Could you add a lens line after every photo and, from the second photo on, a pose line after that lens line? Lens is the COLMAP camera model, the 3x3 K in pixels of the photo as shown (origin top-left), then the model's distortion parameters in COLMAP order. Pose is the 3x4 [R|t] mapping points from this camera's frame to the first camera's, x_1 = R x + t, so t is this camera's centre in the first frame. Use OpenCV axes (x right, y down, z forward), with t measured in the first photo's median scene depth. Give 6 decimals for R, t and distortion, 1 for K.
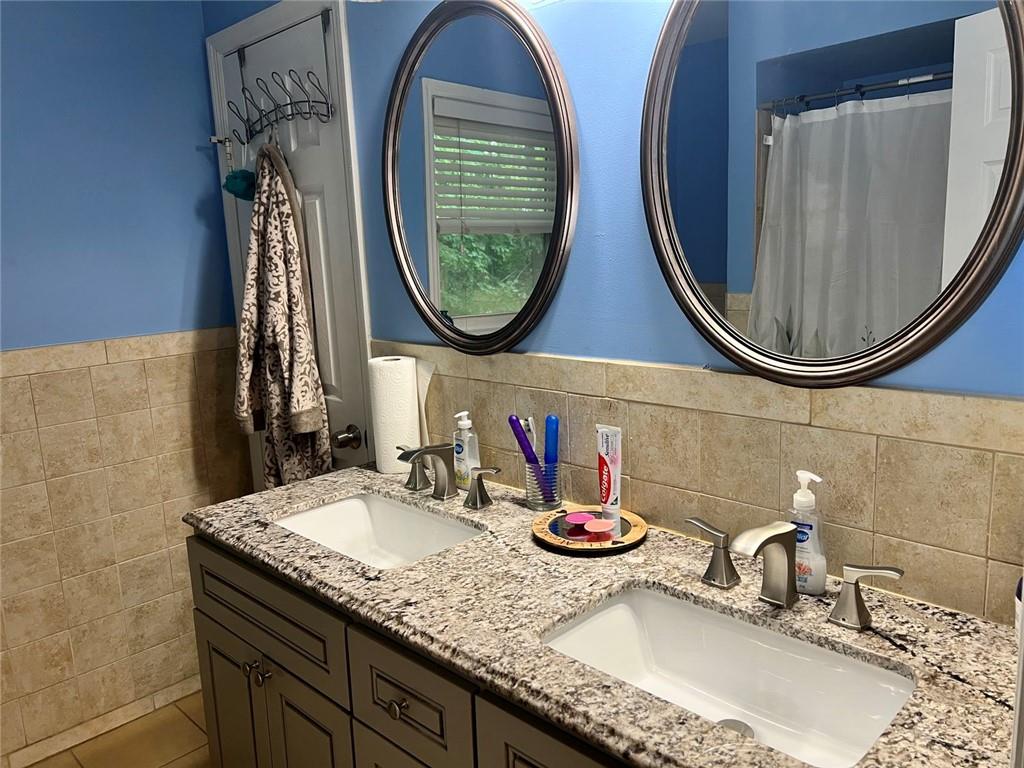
lens RADIAL K [[756.9, 0, 513.7], [0, 756.9, 382.5], [0, 0, 1]] dist [0.015216, -0.013375]
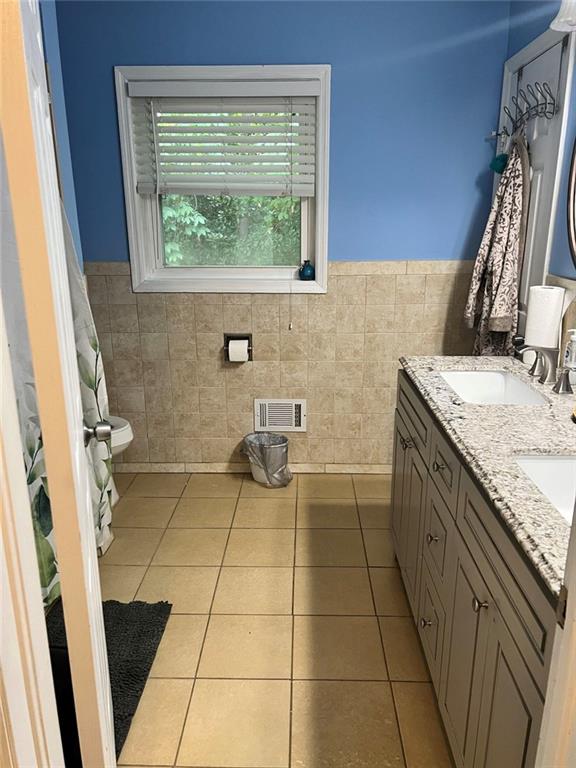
lens RADIAL K [[567.7, 0, 287.2], [0, 567.7, 385.0], [0, 0, 1]] dist [0.015216, -0.013375]
pose [[0.674407, 0.239715, -0.698364, 0.269251], [-0.147973, 0.970522, 0.190238, 0.014397], [0.723380, -0.024959, 0.689998, -0.110160]]
